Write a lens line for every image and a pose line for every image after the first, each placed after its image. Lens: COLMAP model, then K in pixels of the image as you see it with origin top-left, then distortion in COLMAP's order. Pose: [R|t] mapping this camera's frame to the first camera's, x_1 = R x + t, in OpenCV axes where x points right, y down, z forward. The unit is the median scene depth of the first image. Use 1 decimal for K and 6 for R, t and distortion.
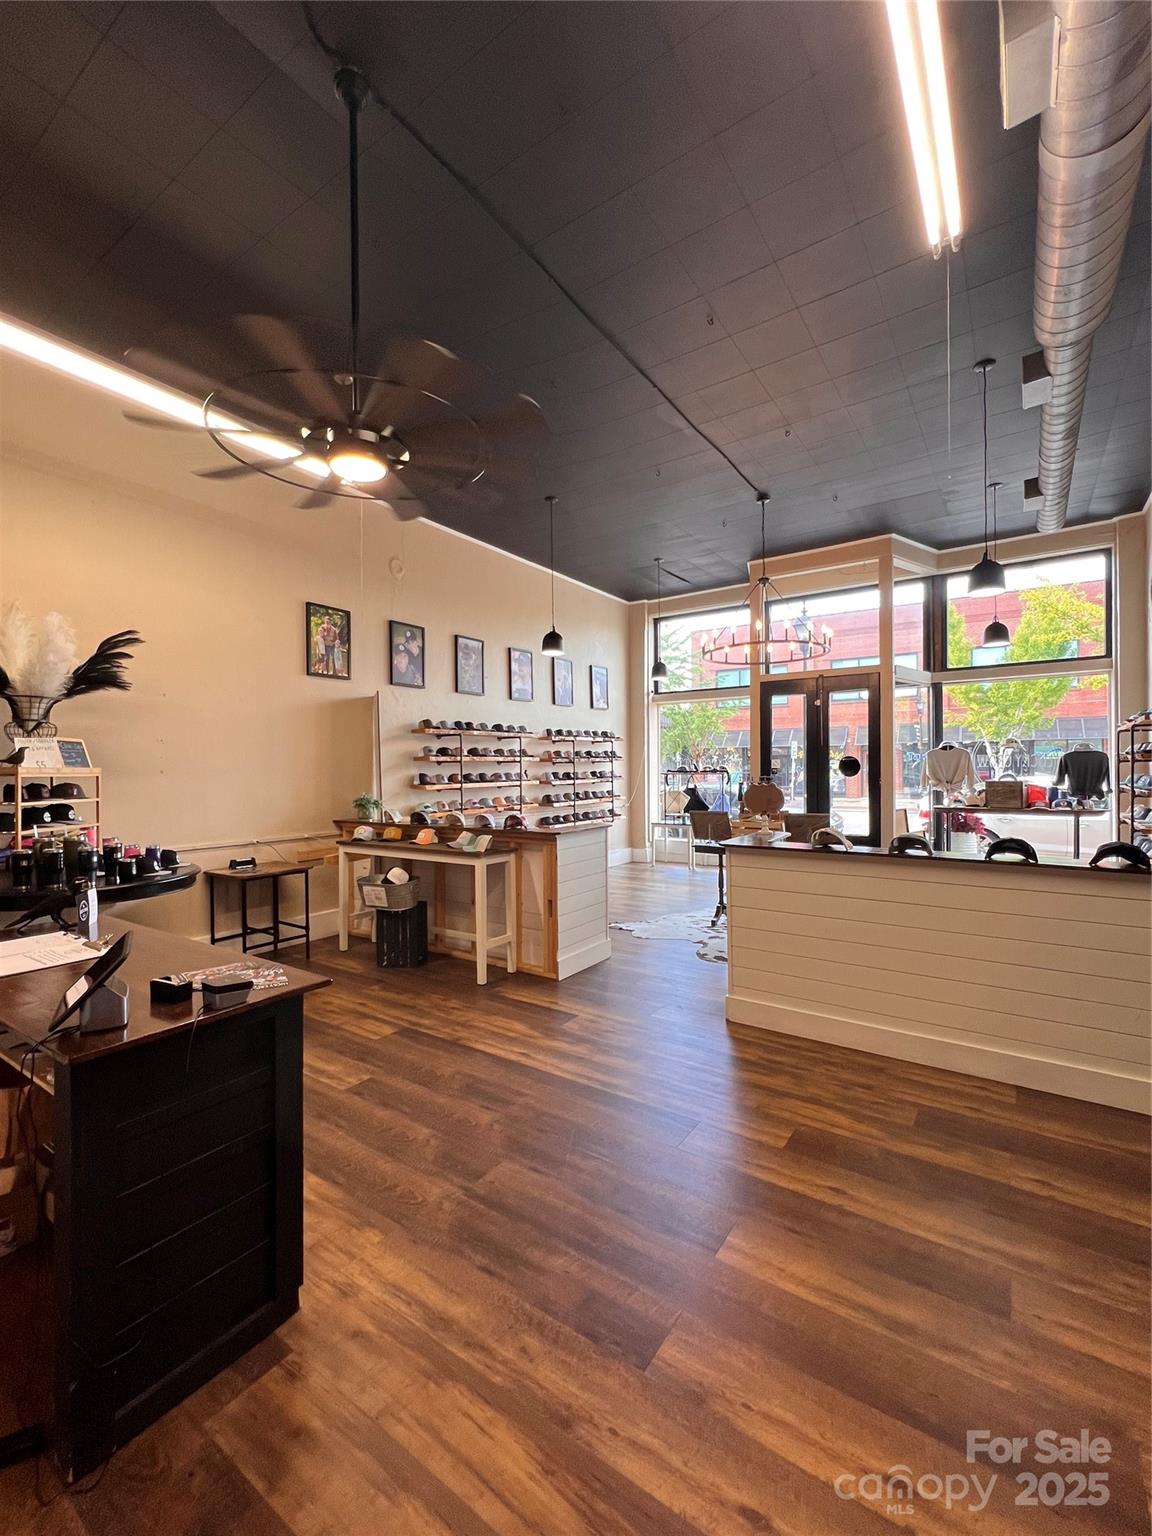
lens RADIAL K [[646.3, 0, 570.5], [0, 646.3, 764.5], [0, 0, 1]] dist [-0.000036, -0.000107]
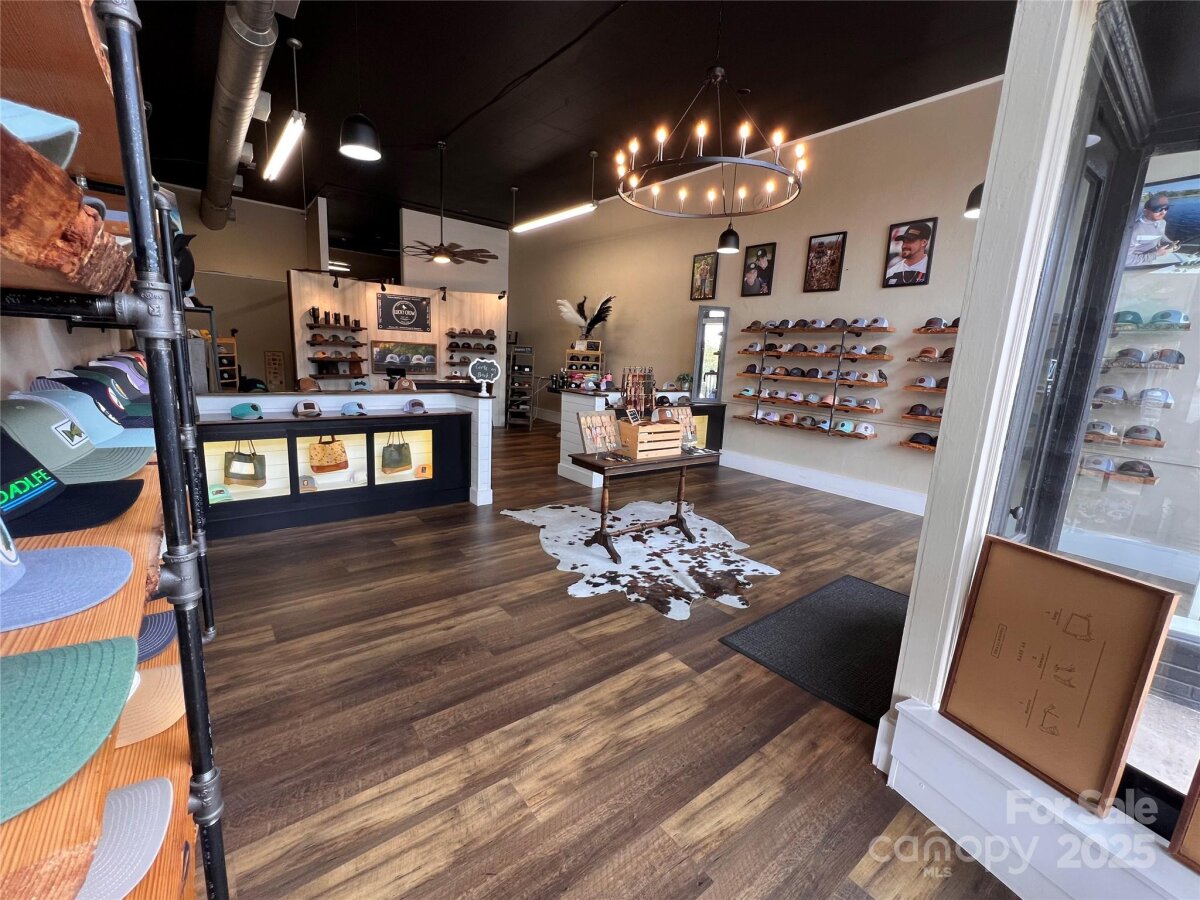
lens RADIAL K [[504.9, 0, 605.6], [0, 504.9, 449.7], [0, 0, 1]] dist [-0.000036, -0.000107]
pose [[-0.282552, 0.172602, -0.943596, 0.849810], [-0.048087, 0.979893, 0.193641, -0.000758], [0.958046, 0.100088, -0.268571, 1.031082]]
